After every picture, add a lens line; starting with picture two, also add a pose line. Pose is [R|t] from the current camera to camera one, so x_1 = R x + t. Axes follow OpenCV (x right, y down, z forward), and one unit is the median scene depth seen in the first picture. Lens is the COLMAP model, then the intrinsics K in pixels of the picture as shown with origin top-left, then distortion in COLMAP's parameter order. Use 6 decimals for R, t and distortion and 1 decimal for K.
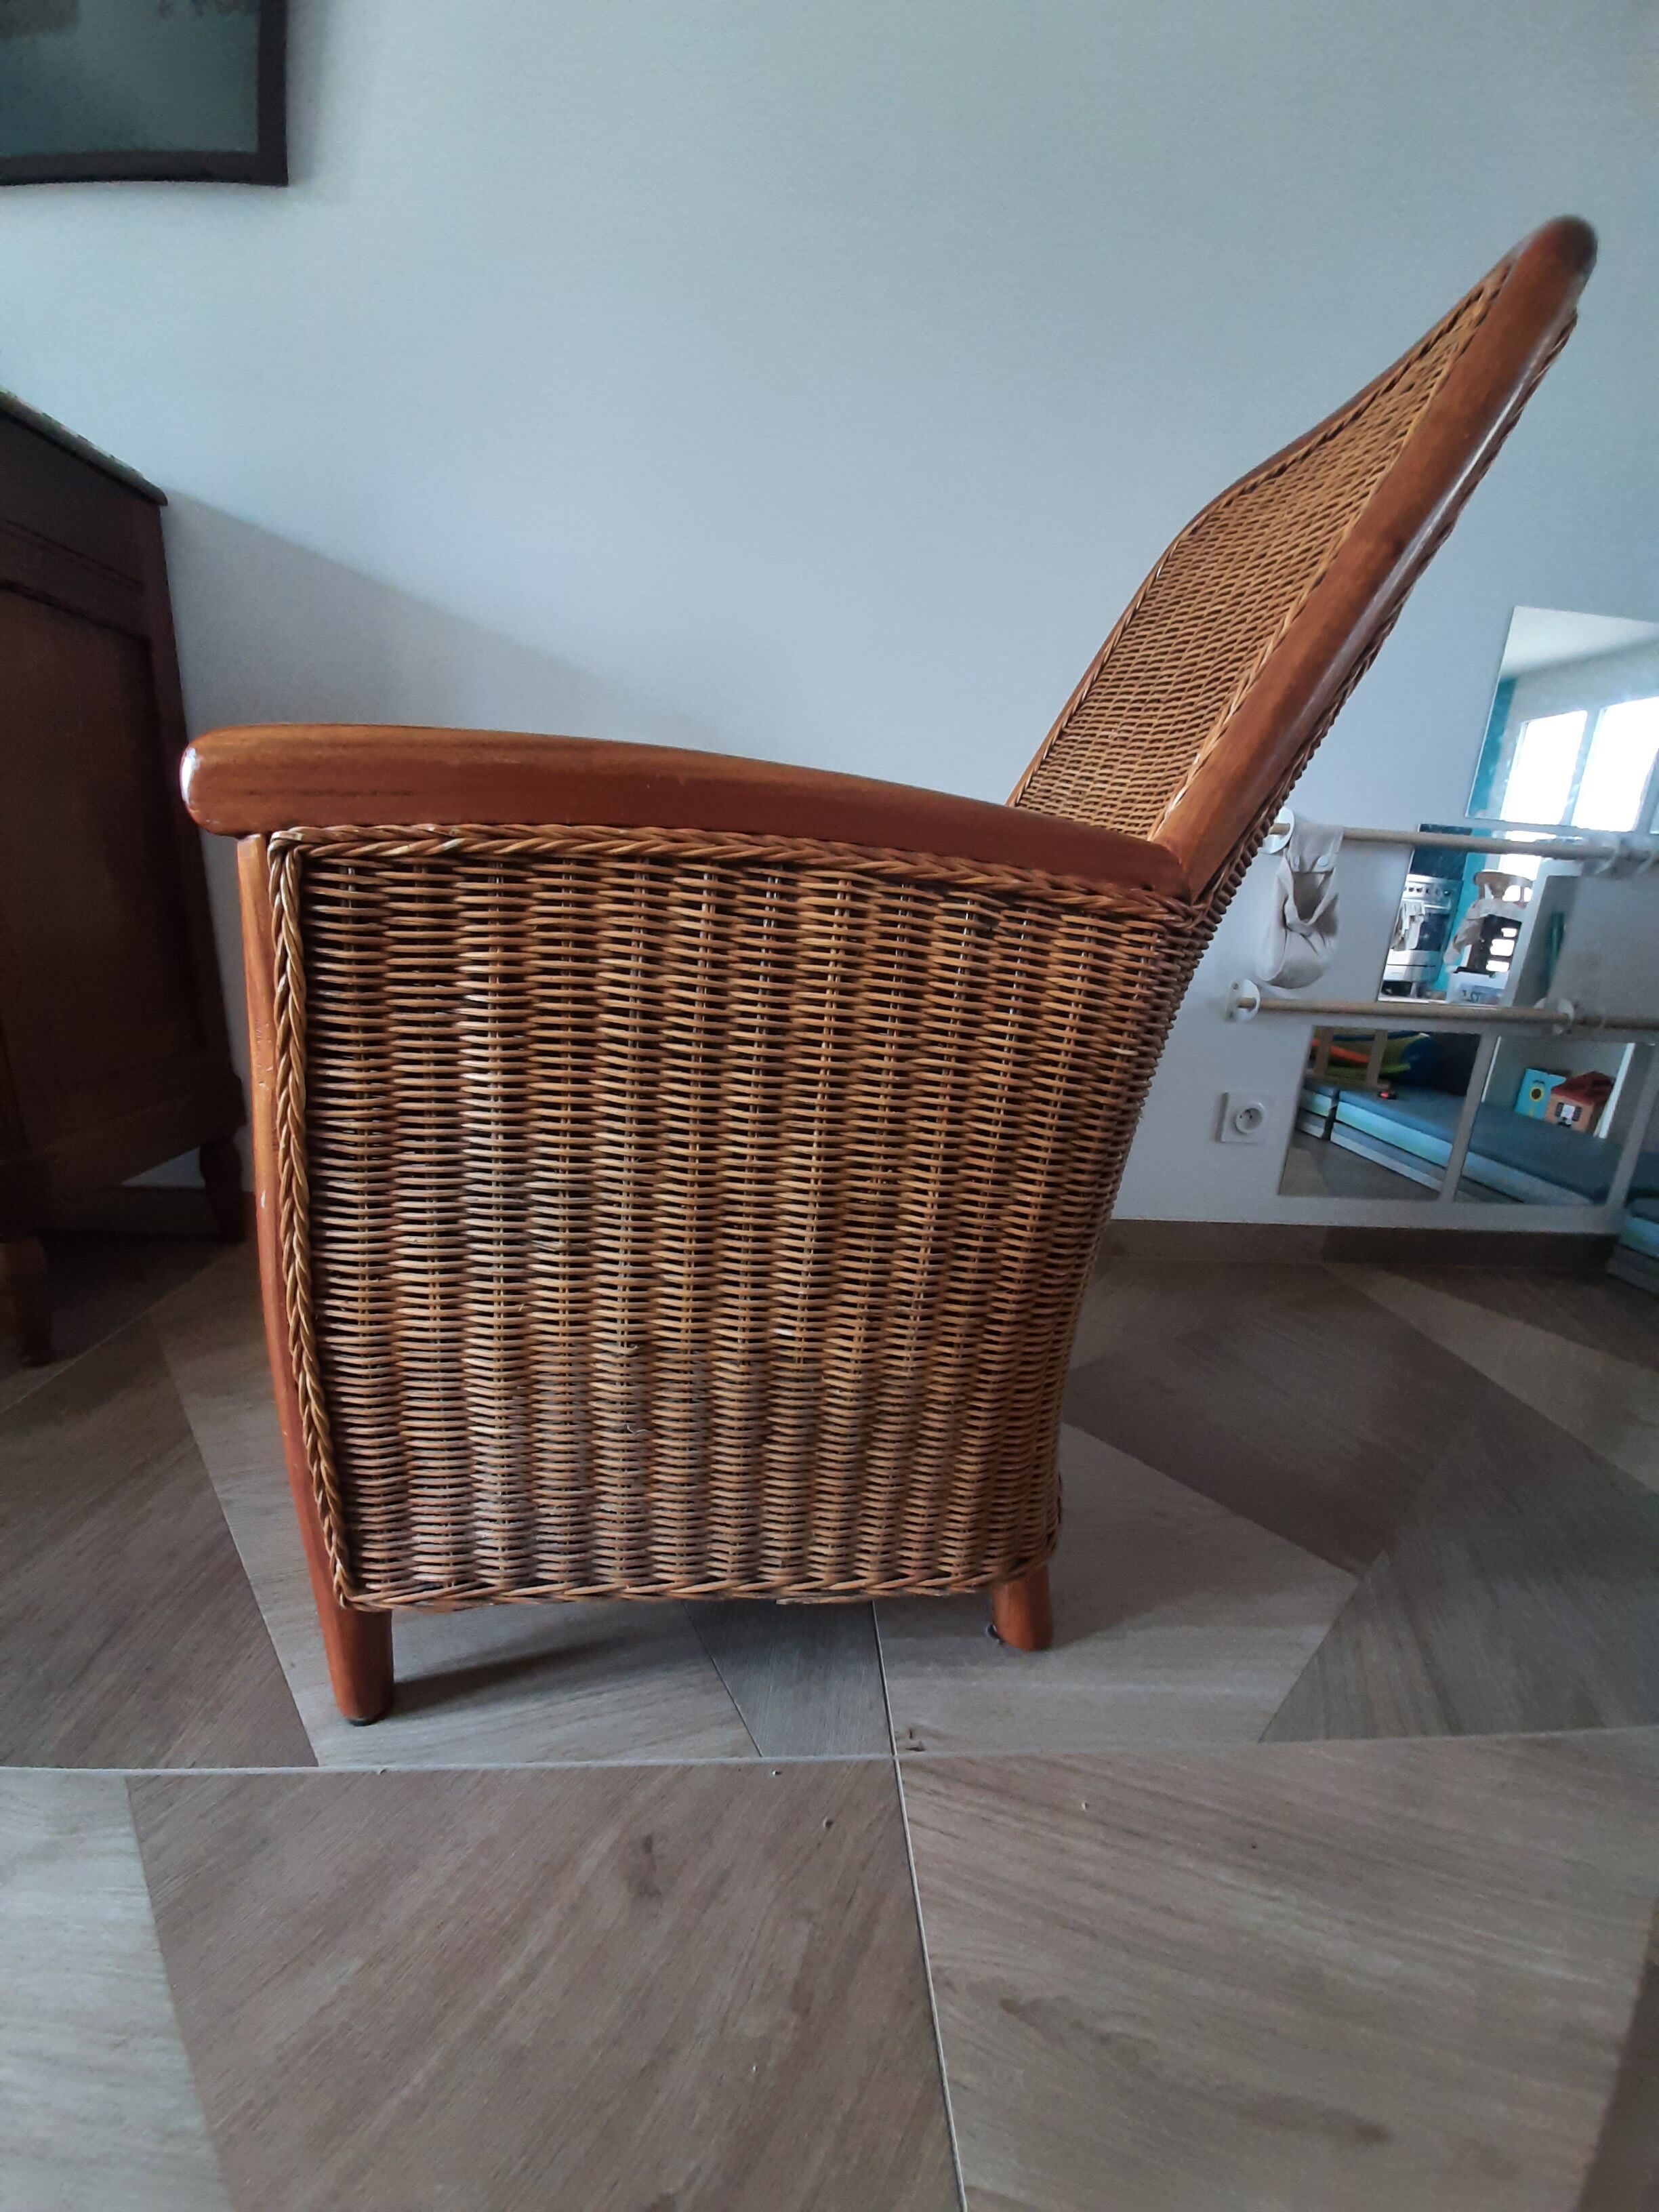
lens RADIAL K [[870.8, 0, 840.2], [0, 870.8, 1122.8], [0, 0, 1]] dist [0.001693, -0.010690]
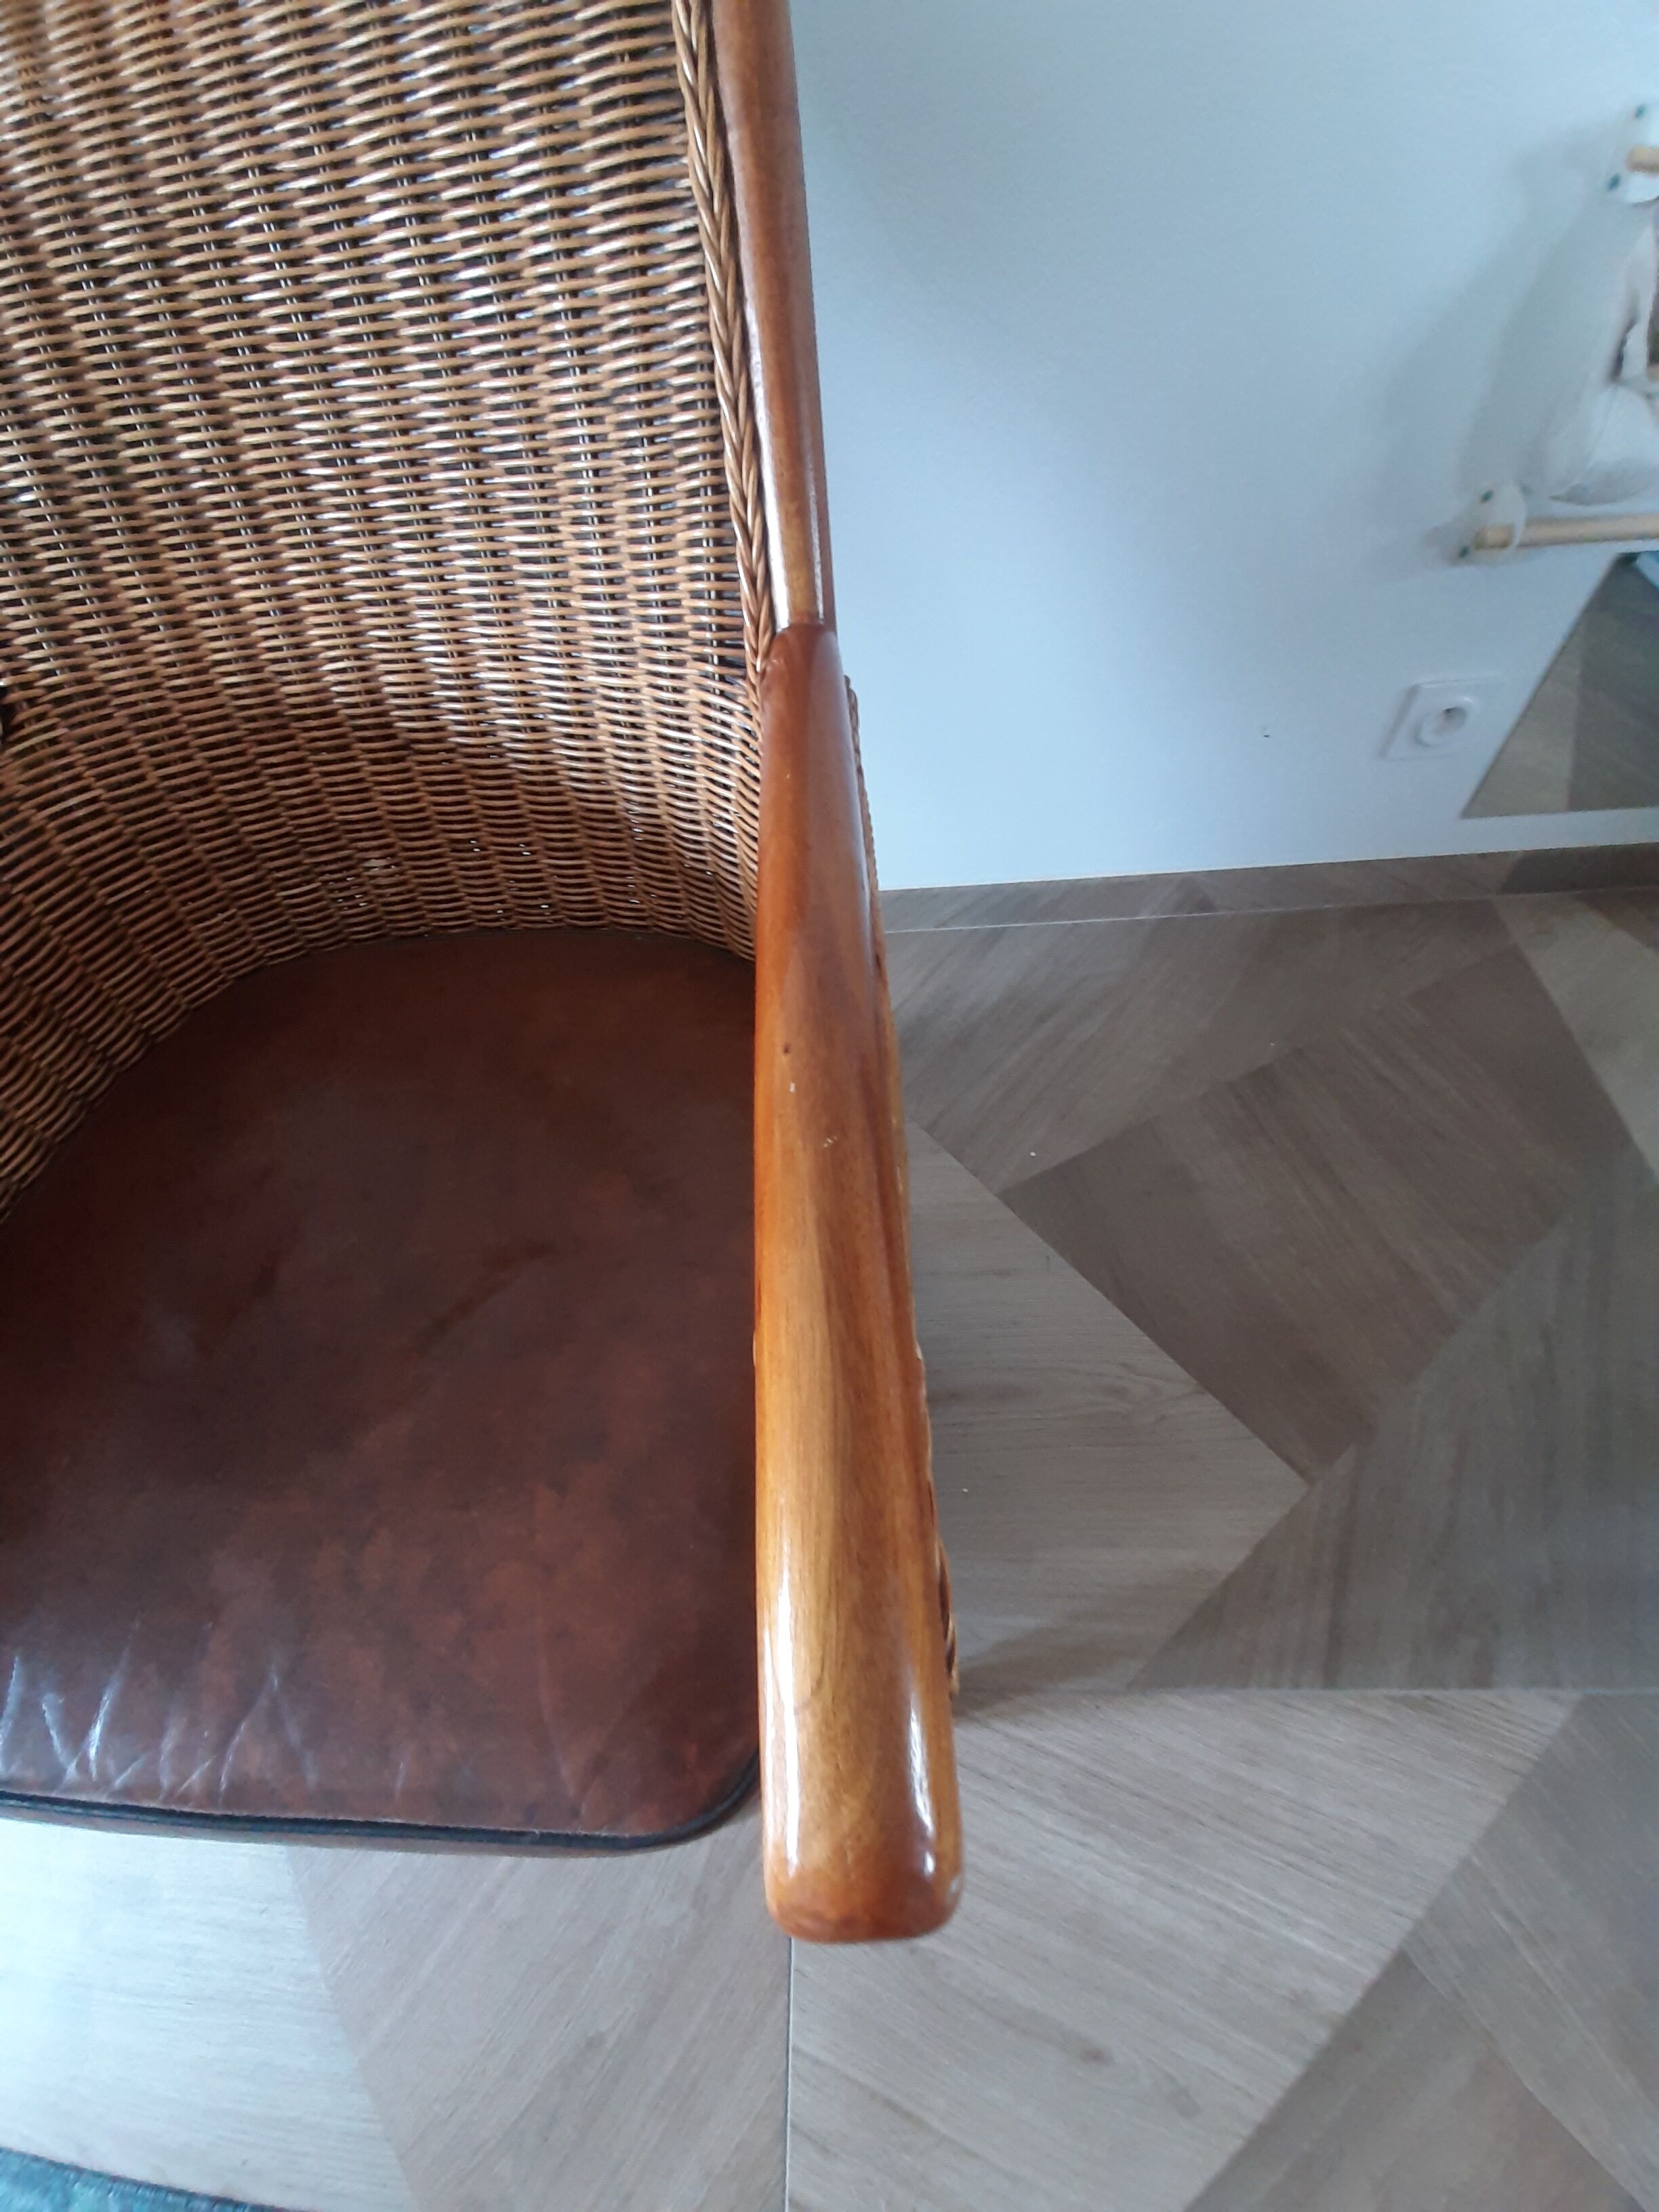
lens RADIAL K [[870.8, 0, 839.2], [0, 870.8, 1127.6], [0, 0, 1]] dist [0.001693, -0.010690]
pose [[0.985013, -0.005156, -0.172405, 0.372433], [0.119819, 0.739457, 0.662455, -0.708459], [0.124070, -0.673184, 0.728992, 0.740496]]
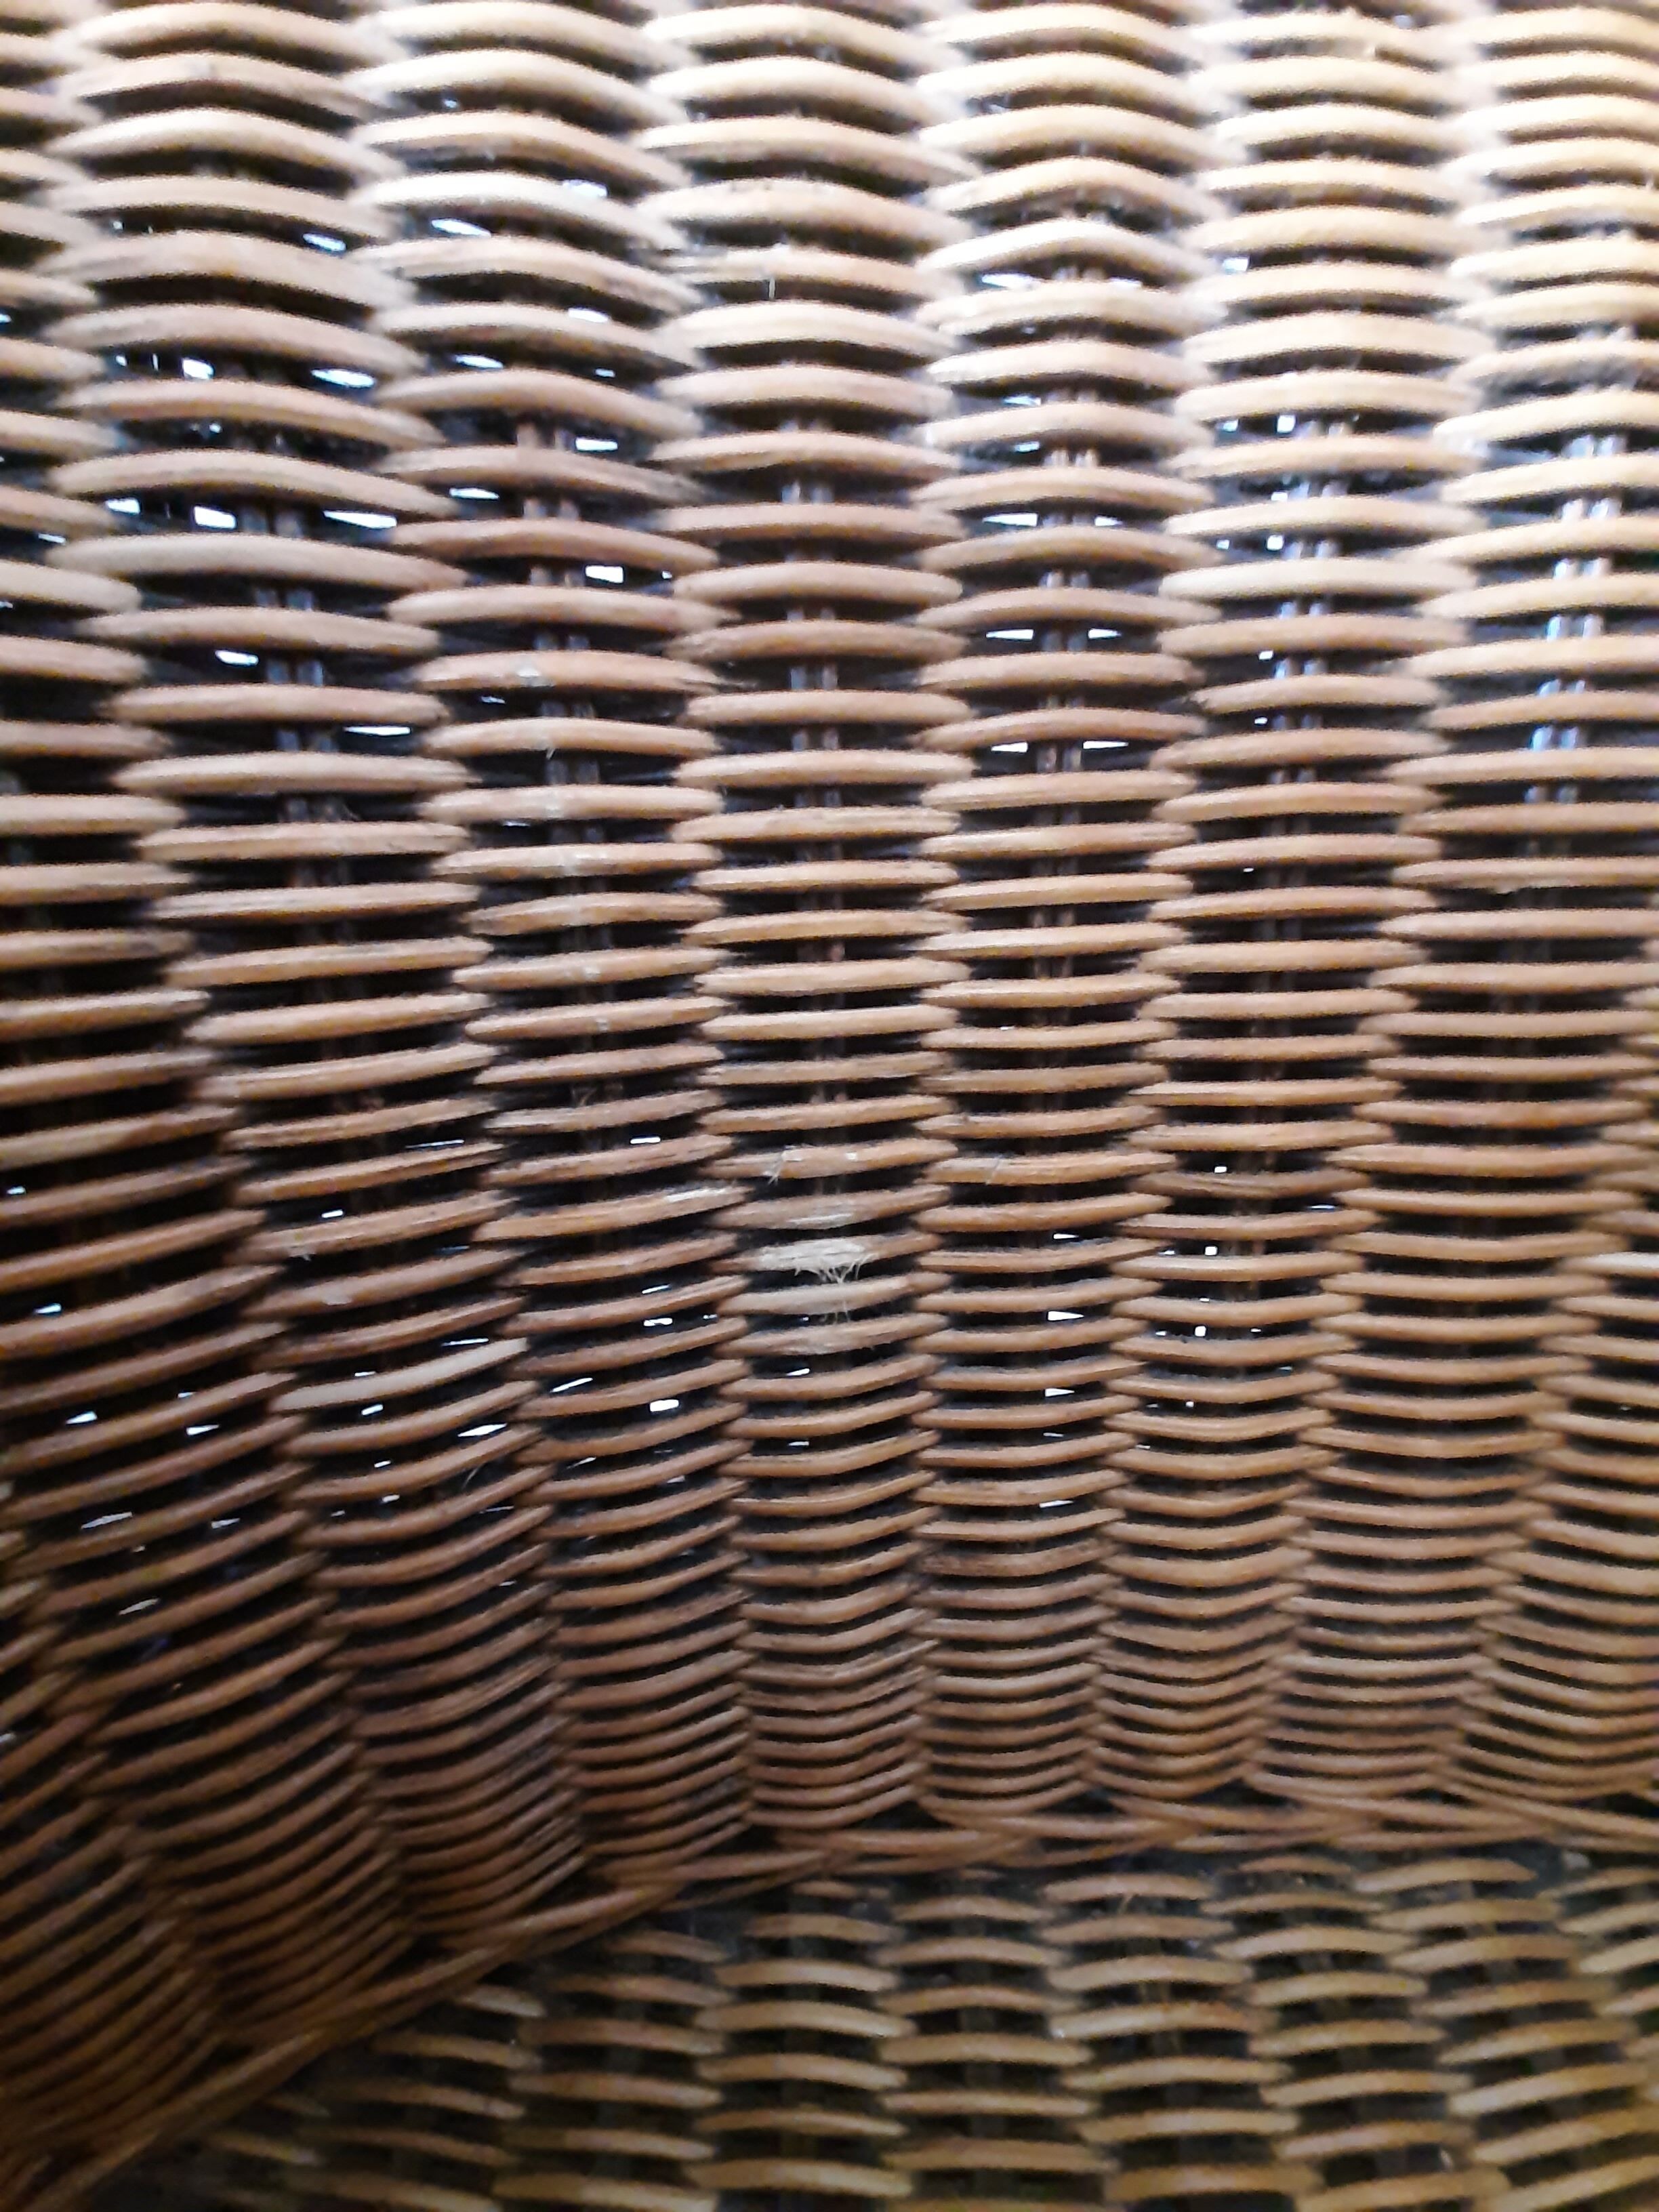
lens RADIAL K [[870.8, 0, 831.6], [0, 870.8, 1132.3], [0, 0, 1]] dist [0.001693, -0.010690]
pose [[0.988829, -0.065232, -0.134025, -0.411741], [0.092384, 0.973837, 0.207623, -0.349292], [0.116975, -0.217685, 0.968984, 1.540035]]
